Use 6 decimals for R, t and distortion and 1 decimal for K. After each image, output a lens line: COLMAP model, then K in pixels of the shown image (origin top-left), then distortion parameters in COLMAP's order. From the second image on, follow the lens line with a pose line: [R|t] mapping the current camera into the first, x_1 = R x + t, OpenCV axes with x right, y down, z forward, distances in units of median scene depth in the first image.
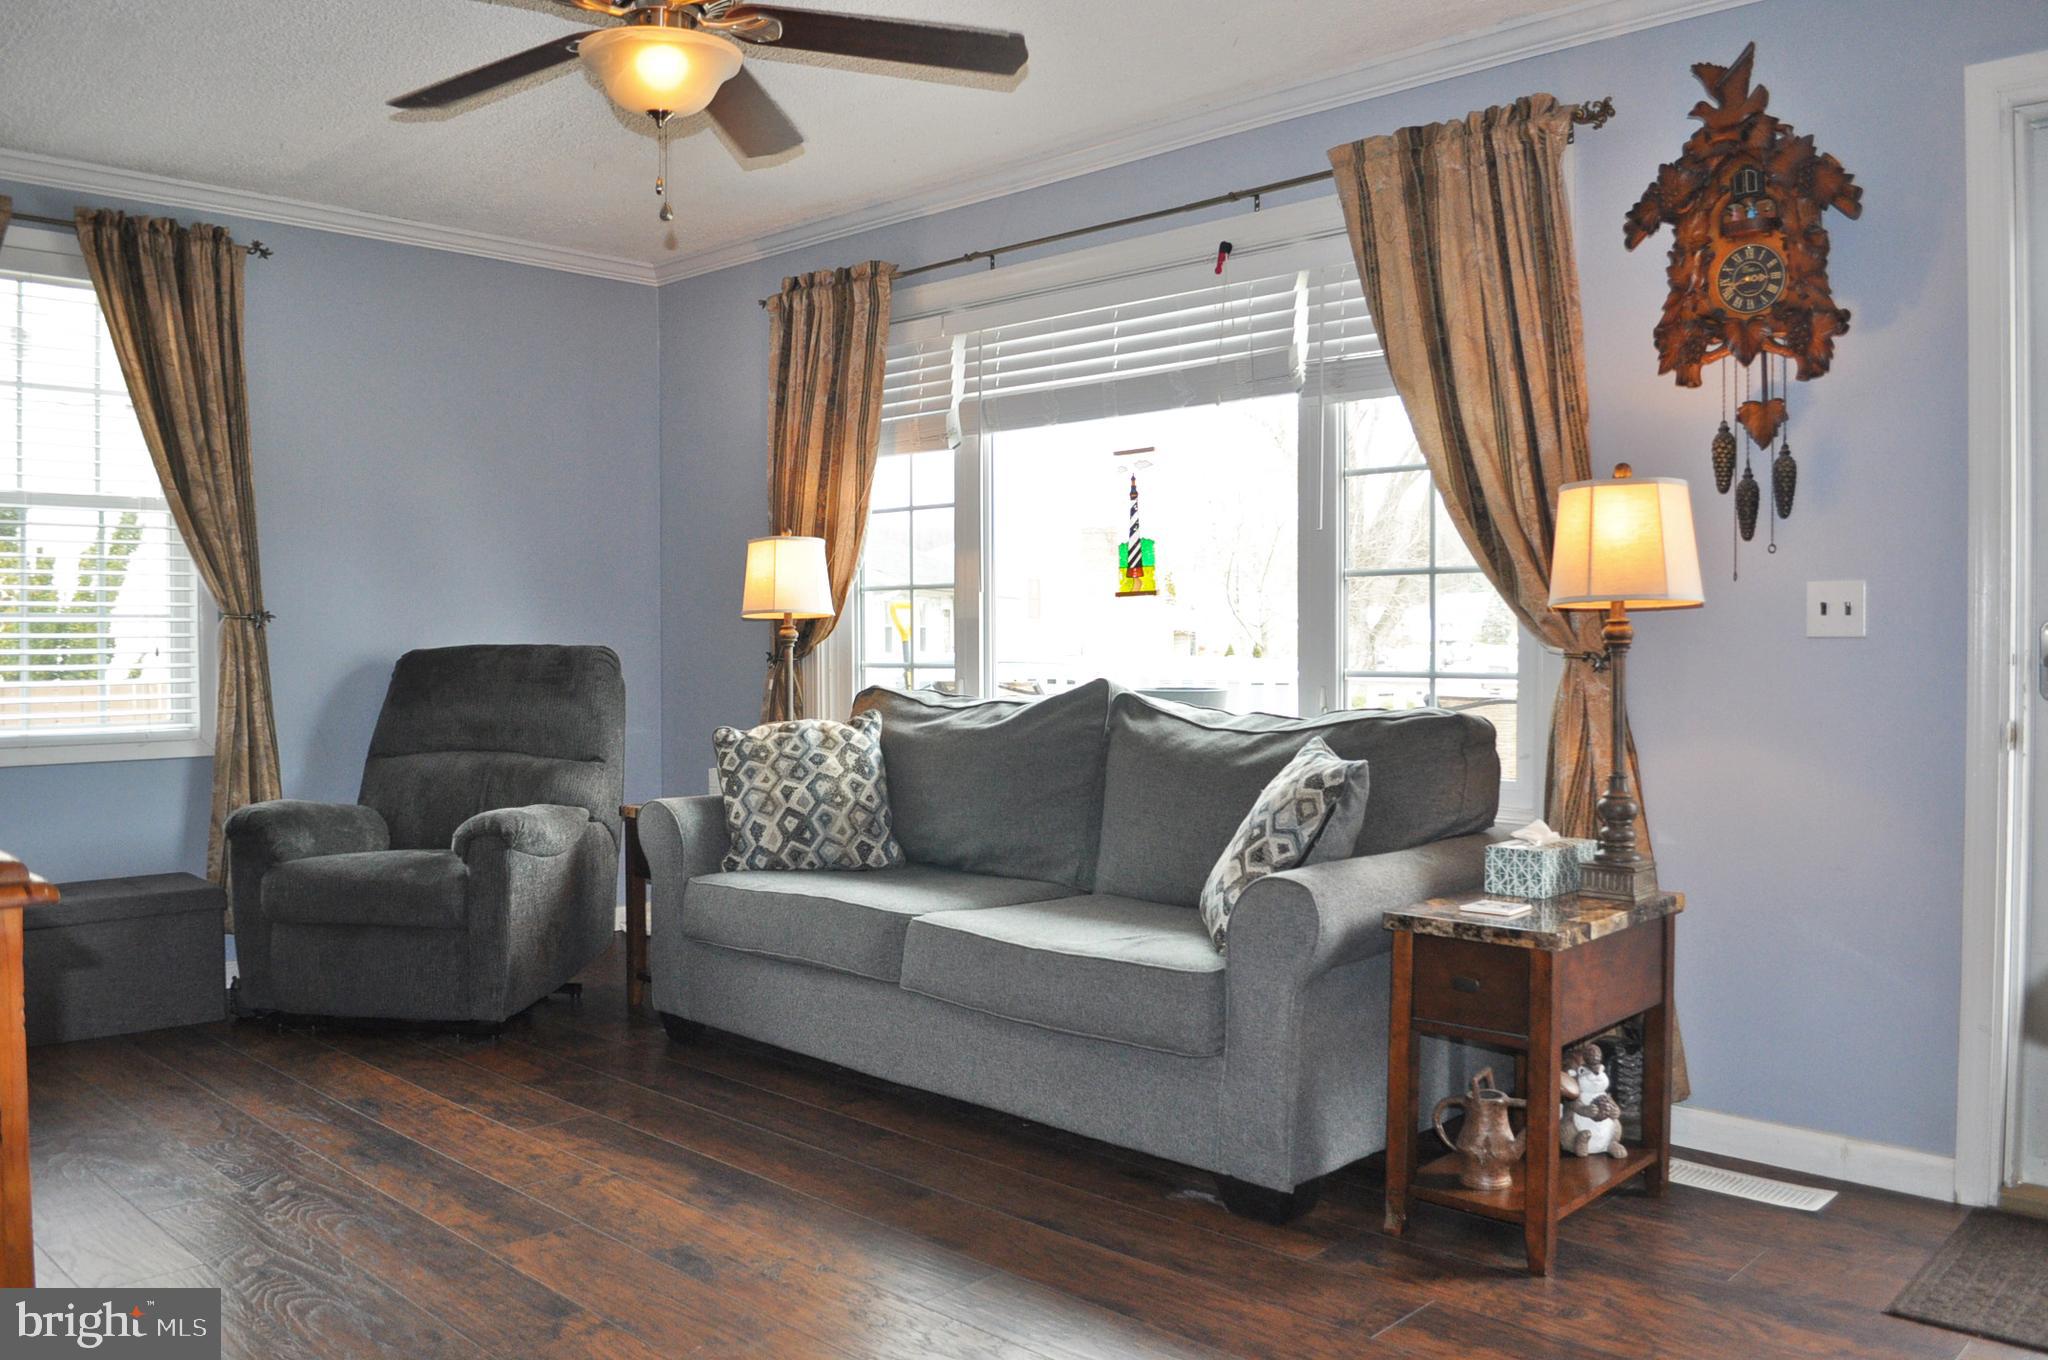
lens RADIAL K [[1610.5, 0, 1005.1], [0, 1610.5, 678.8], [0, 0, 1]] dist [-0.087026, 0.018480]
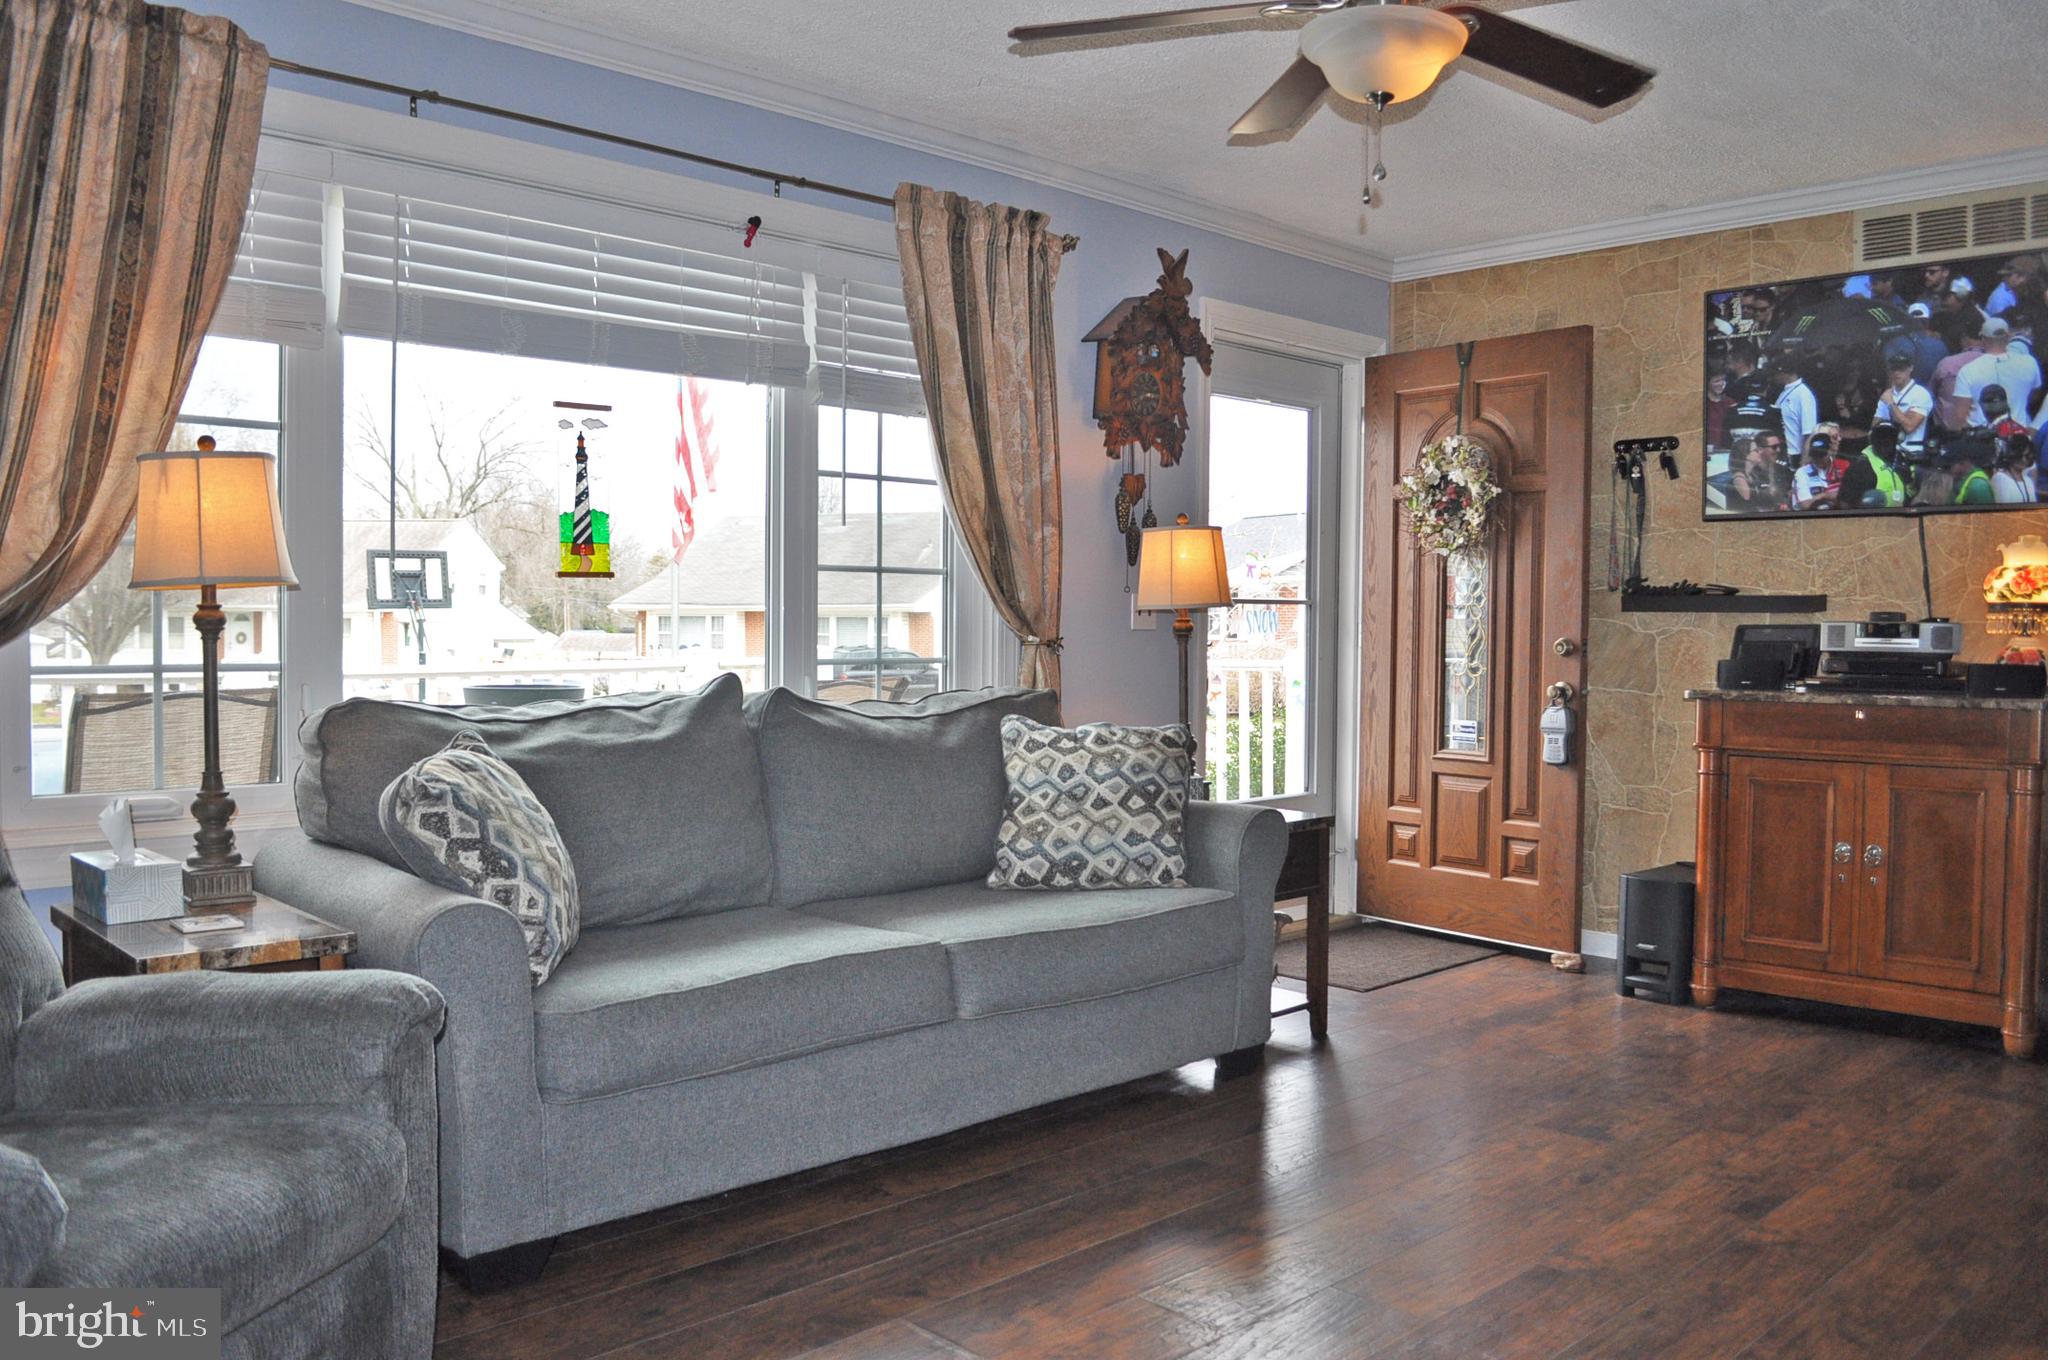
lens RADIAL K [[1610.5, 0, 1005.1], [0, 1610.5, 678.8], [0, 0, 1]] dist [-0.087026, 0.018480]
pose [[0.033596, -0.027817, 0.999048, -0.834382], [0.020807, 0.999415, 0.027127, -0.017940], [-0.999219, 0.019875, 0.034156, 0.829549]]
